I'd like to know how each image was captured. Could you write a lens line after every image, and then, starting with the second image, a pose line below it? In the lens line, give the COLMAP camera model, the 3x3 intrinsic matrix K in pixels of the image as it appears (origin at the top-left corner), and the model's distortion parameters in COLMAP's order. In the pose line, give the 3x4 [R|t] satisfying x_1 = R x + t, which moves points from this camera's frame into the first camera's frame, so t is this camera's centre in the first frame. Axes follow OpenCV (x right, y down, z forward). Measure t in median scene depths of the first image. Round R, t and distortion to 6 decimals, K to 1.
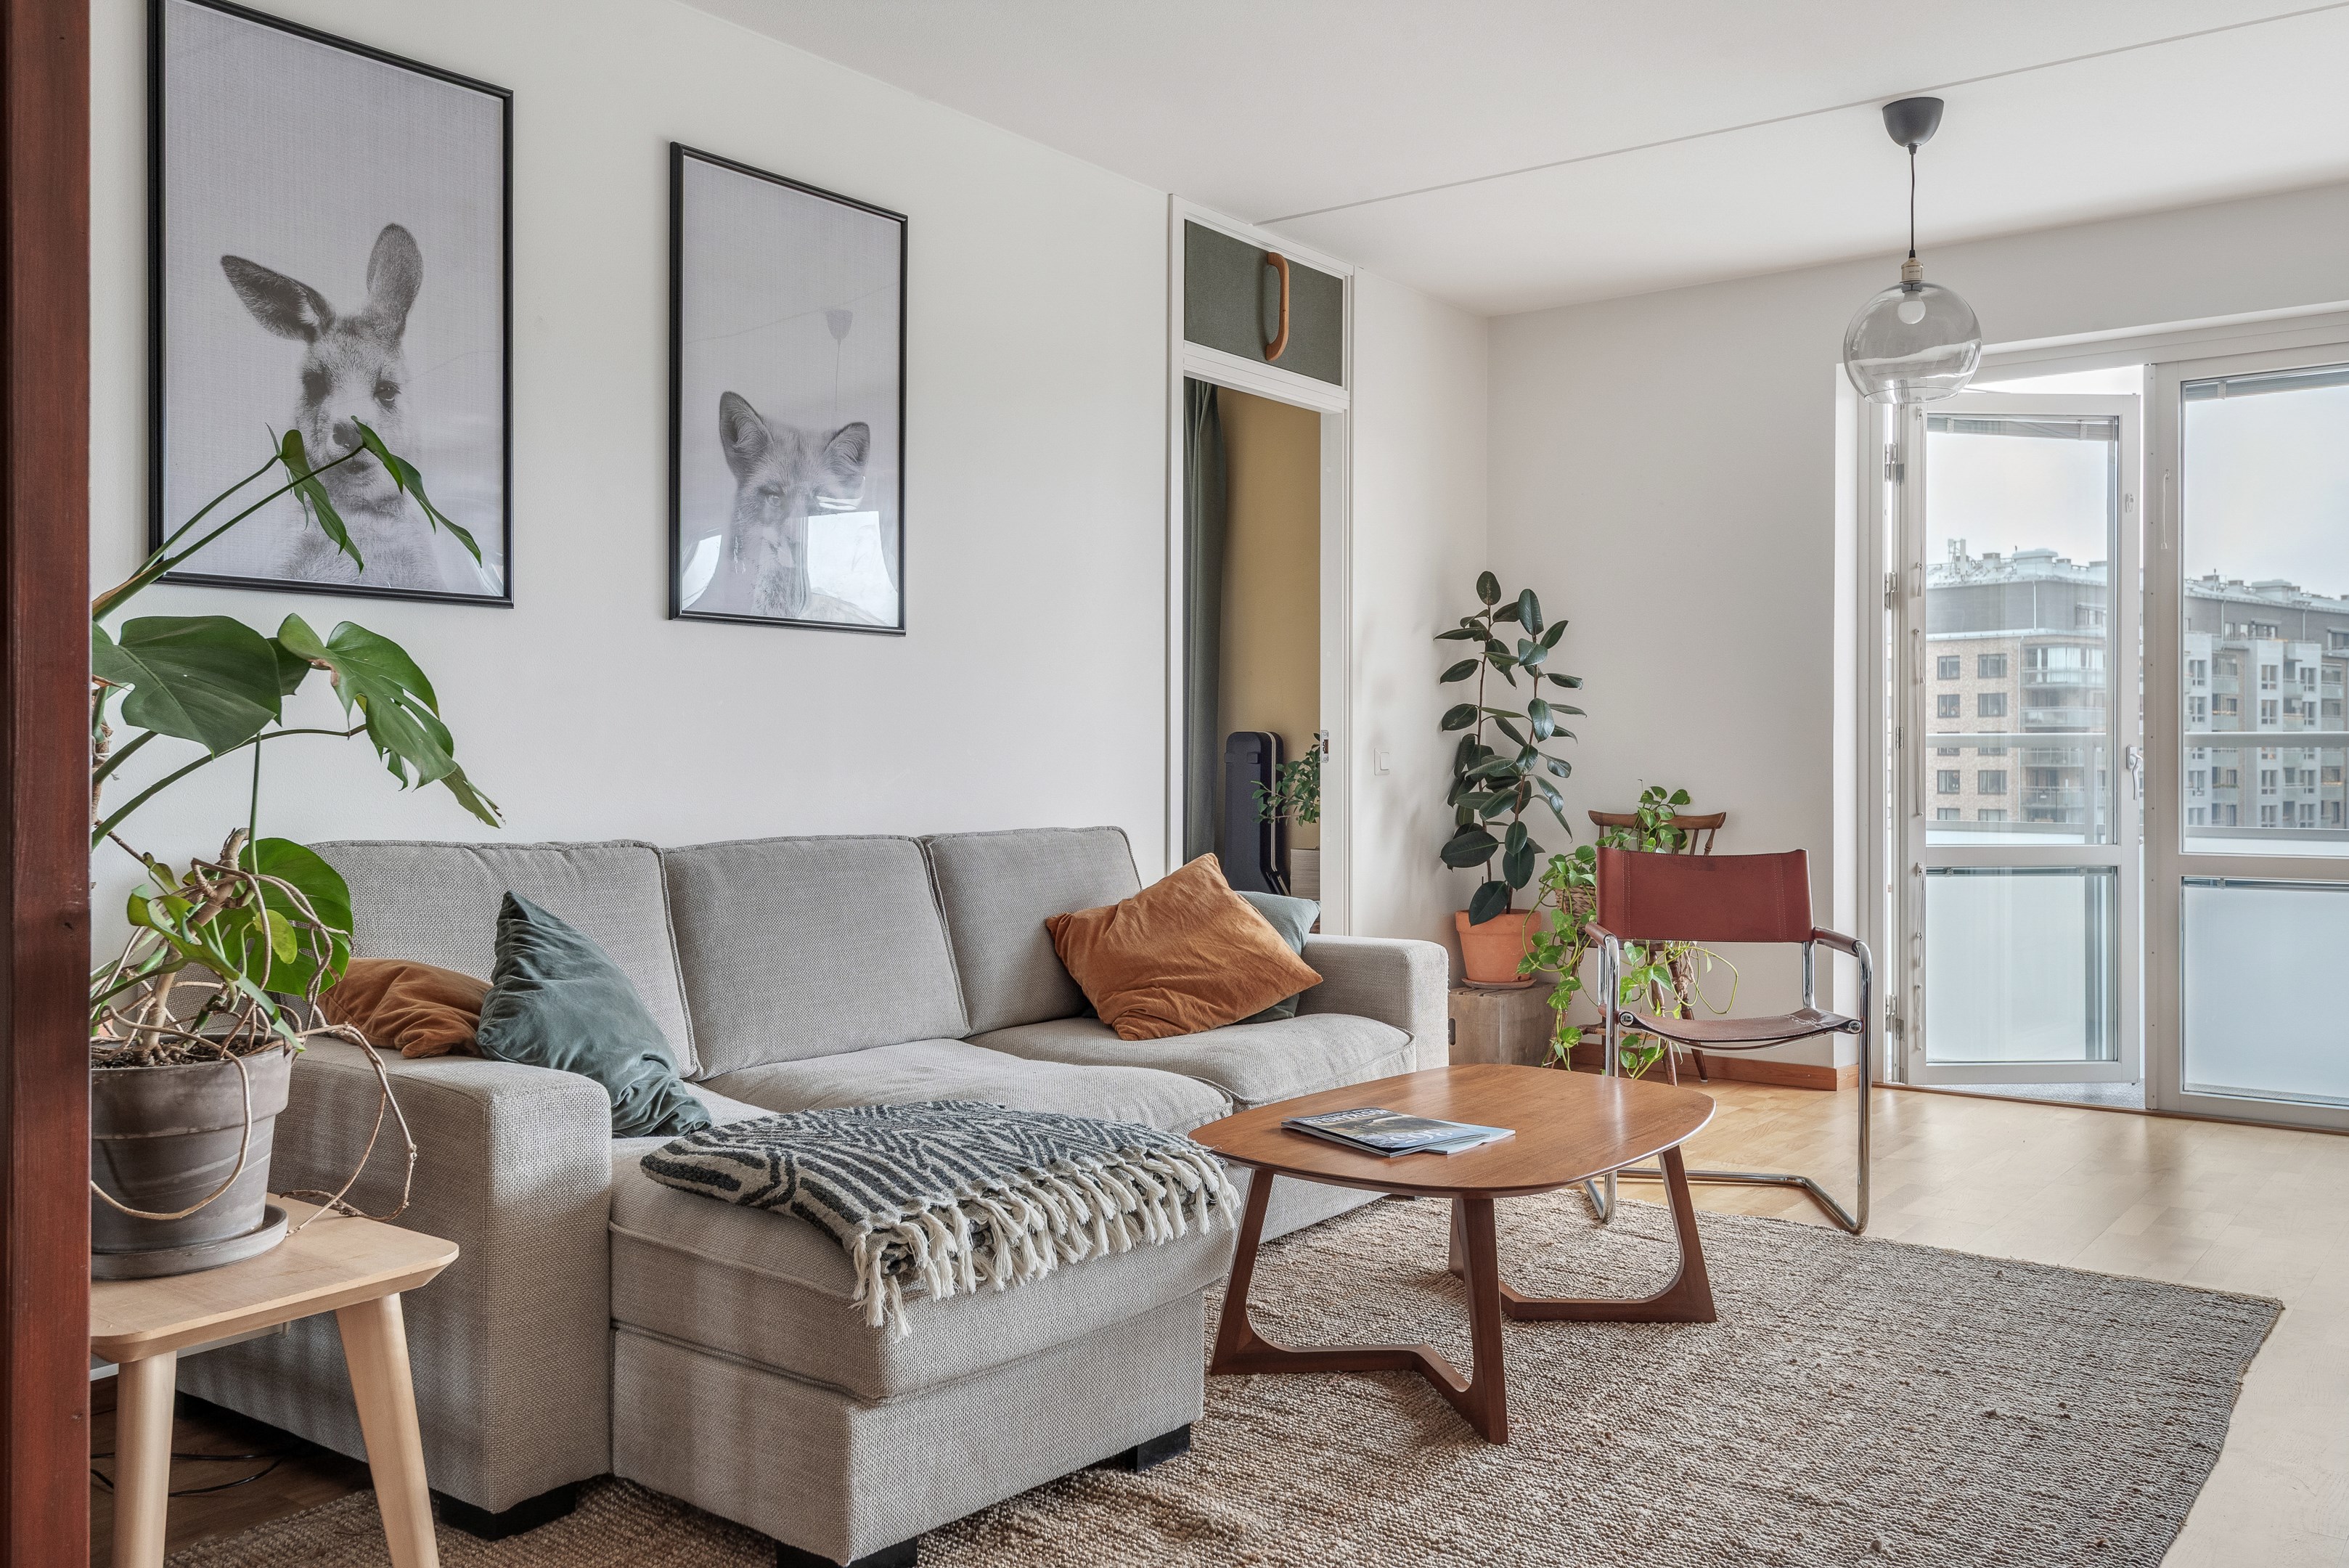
lens RADIAL K [[1960.9, 0, 1179.1], [0, 1960.9, 757.2], [0, 0, 1]] dist [0.036286, -0.007043]
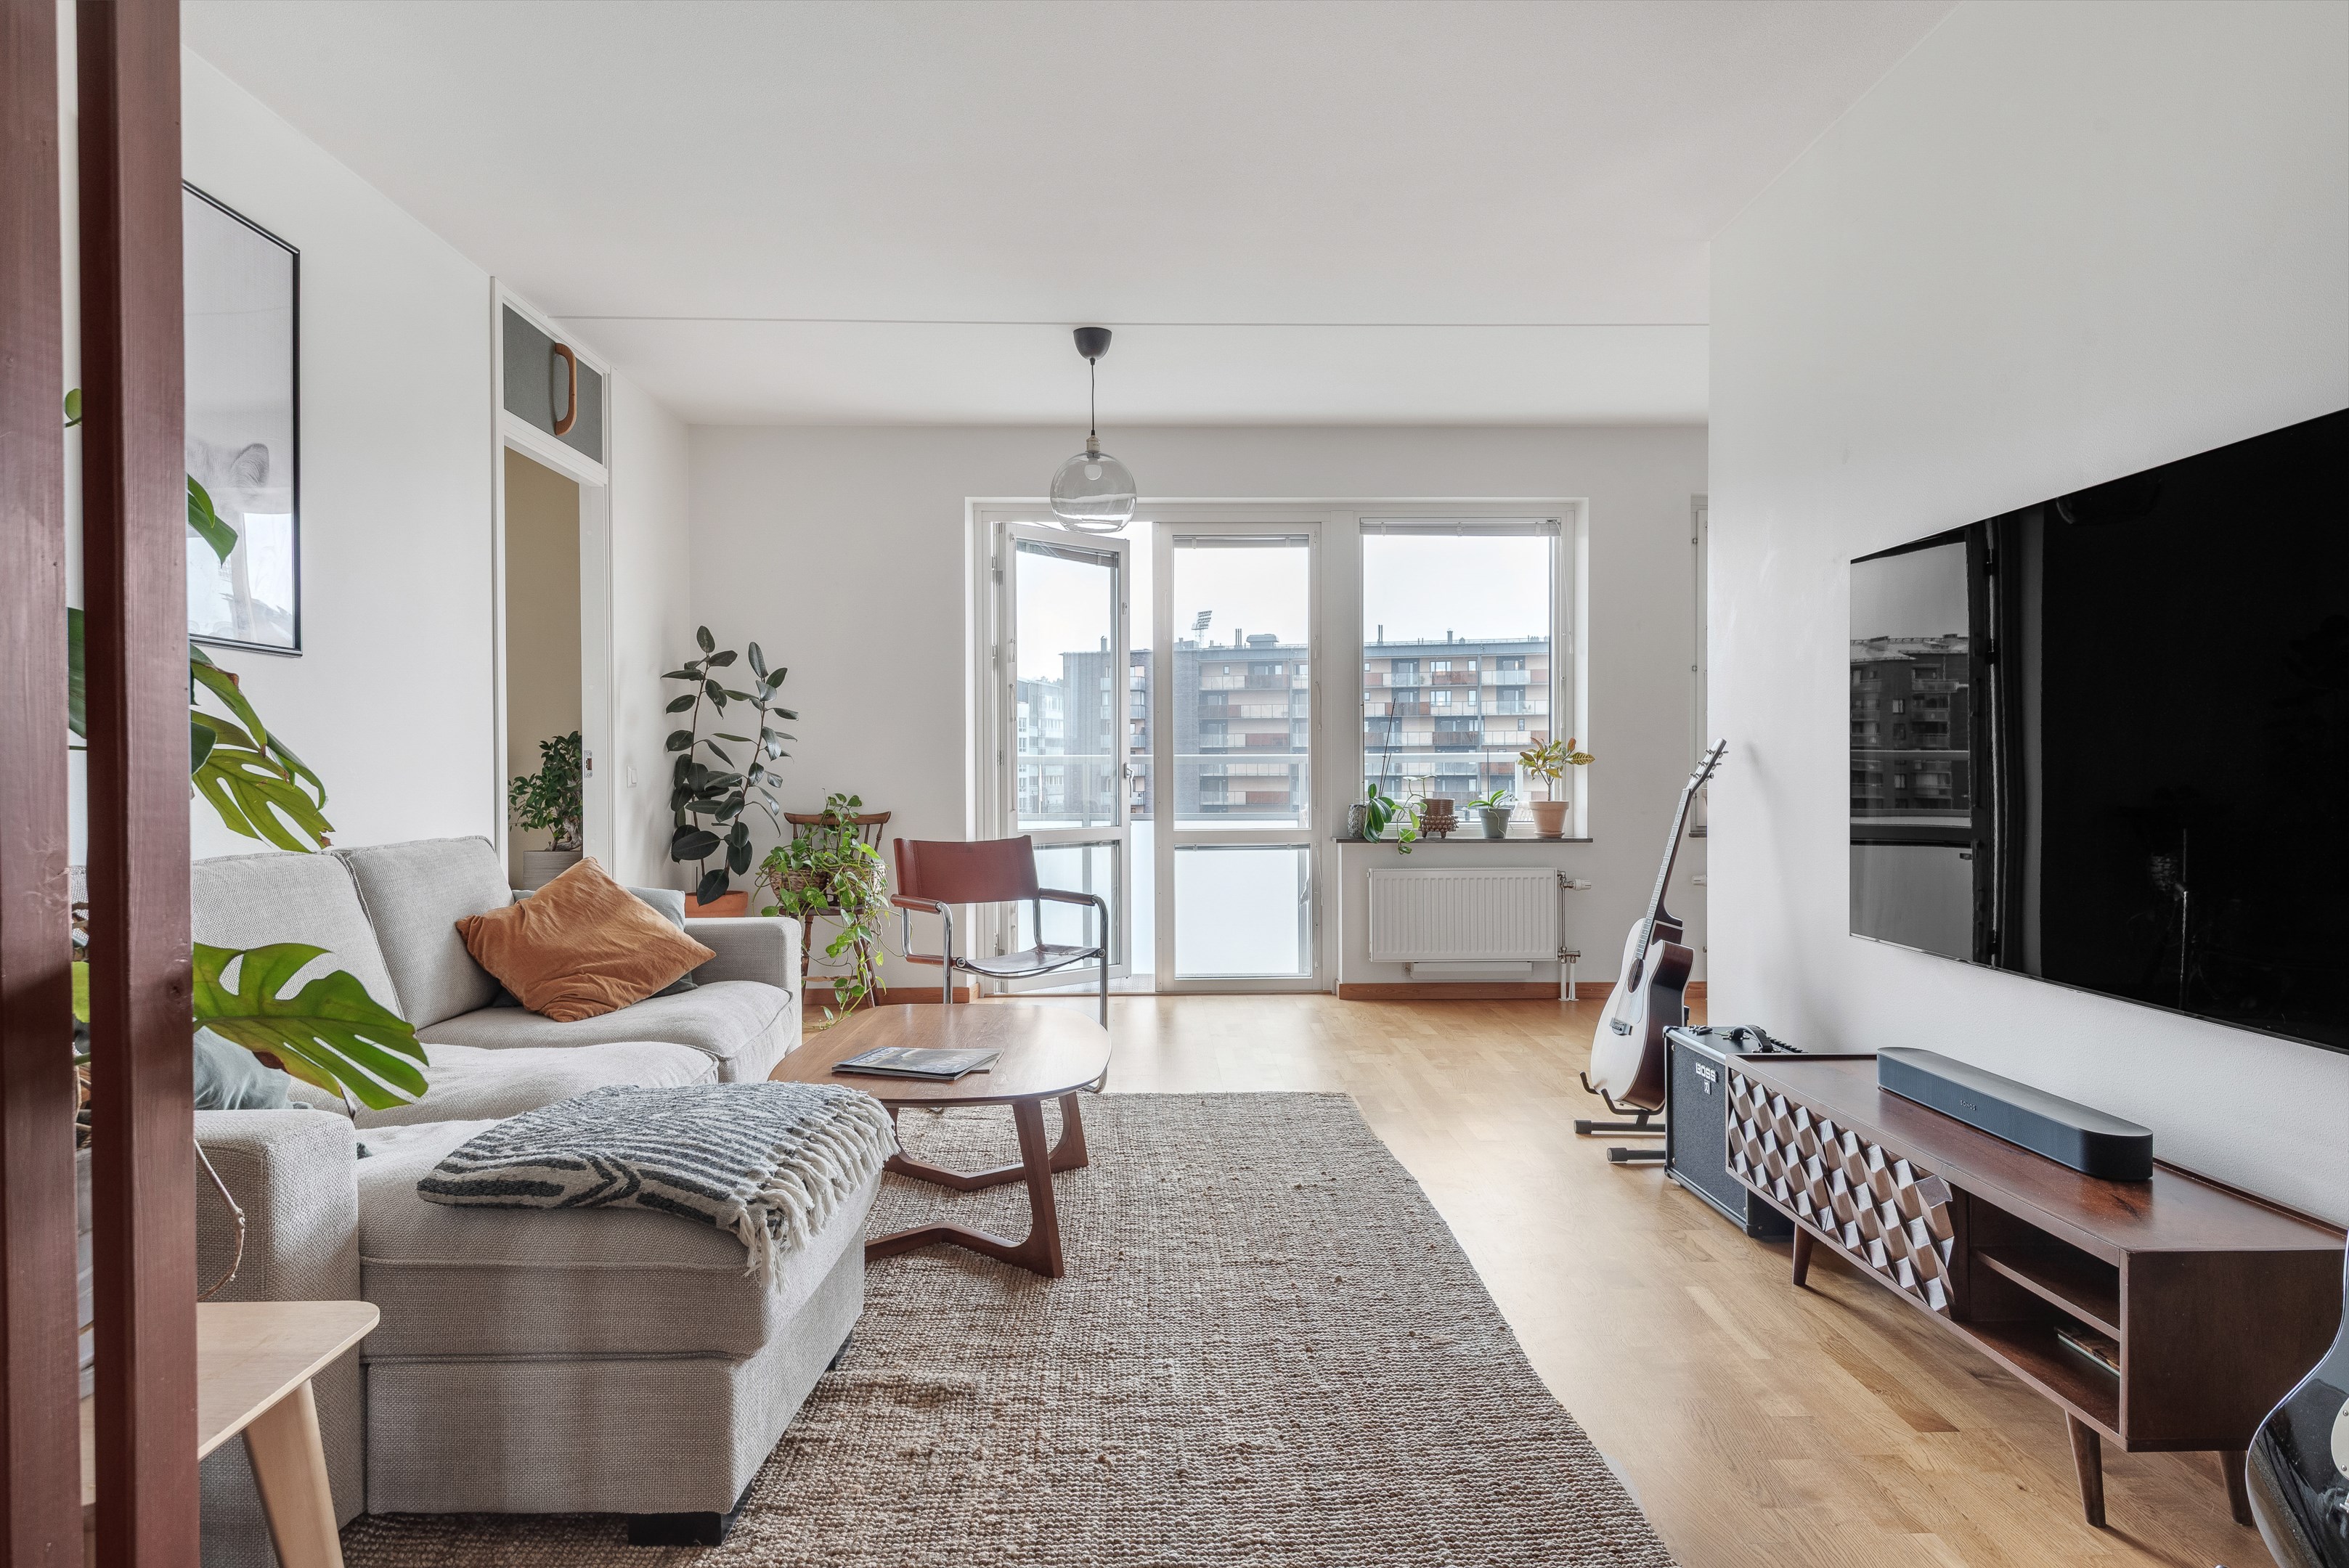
lens RADIAL K [[1426.1, 0, 1174.5], [0, 1426.1, 784.0], [0, 0, 1]] dist [0.015648, -0.002251]
pose [[0.773900, -0.010823, 0.633216, -0.265024], [0.005594, 0.999932, 0.010254, -0.000524], [-0.633284, -0.004393, 0.773907, 0.127858]]
